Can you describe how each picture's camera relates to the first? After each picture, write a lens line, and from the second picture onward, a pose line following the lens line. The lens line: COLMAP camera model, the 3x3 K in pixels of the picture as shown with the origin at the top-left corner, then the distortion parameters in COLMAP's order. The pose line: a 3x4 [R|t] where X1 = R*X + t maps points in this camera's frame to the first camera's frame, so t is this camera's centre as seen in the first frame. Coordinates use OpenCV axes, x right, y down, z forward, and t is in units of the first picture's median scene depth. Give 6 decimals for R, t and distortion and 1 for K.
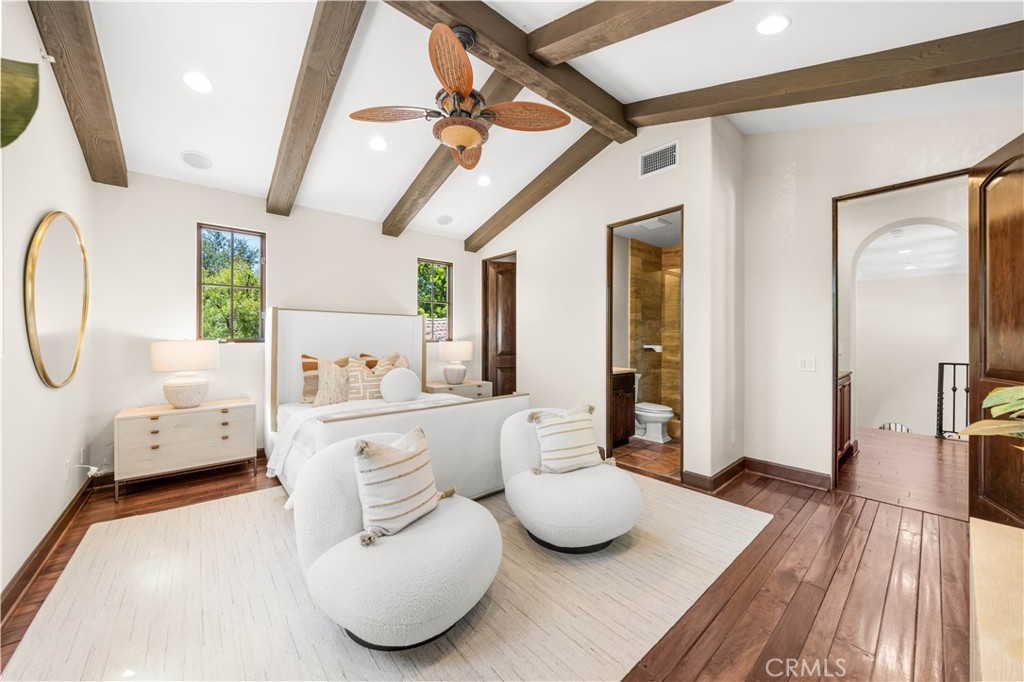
lens RADIAL K [[381.9, 0, 512.0], [0, 381.9, 341.0], [0, 0, 1]] dist [-0.001985, -0.000236]
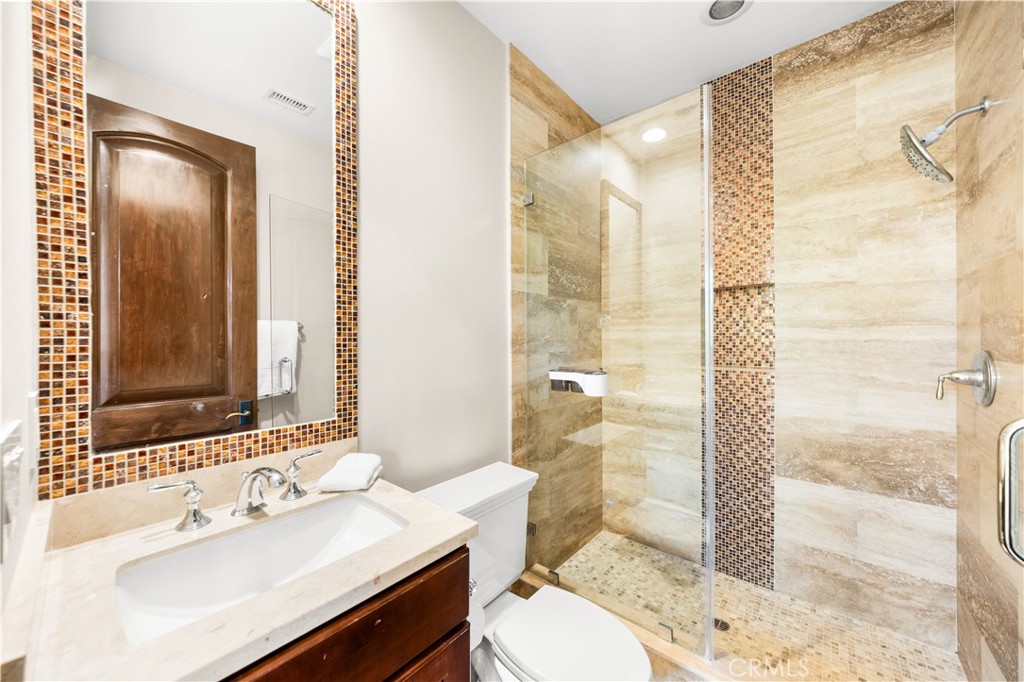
lens RADIAL K [[381.9, 0, 512.0], [0, 381.9, 341.0], [0, 0, 1]] dist [-0.001985, -0.000236]
pose [[0.989608, -0.004250, 0.143728, 0.260153], [0.005117, 0.999971, -0.005664, -0.011847], [-0.143699, 0.006341, 0.989601, 0.667107]]
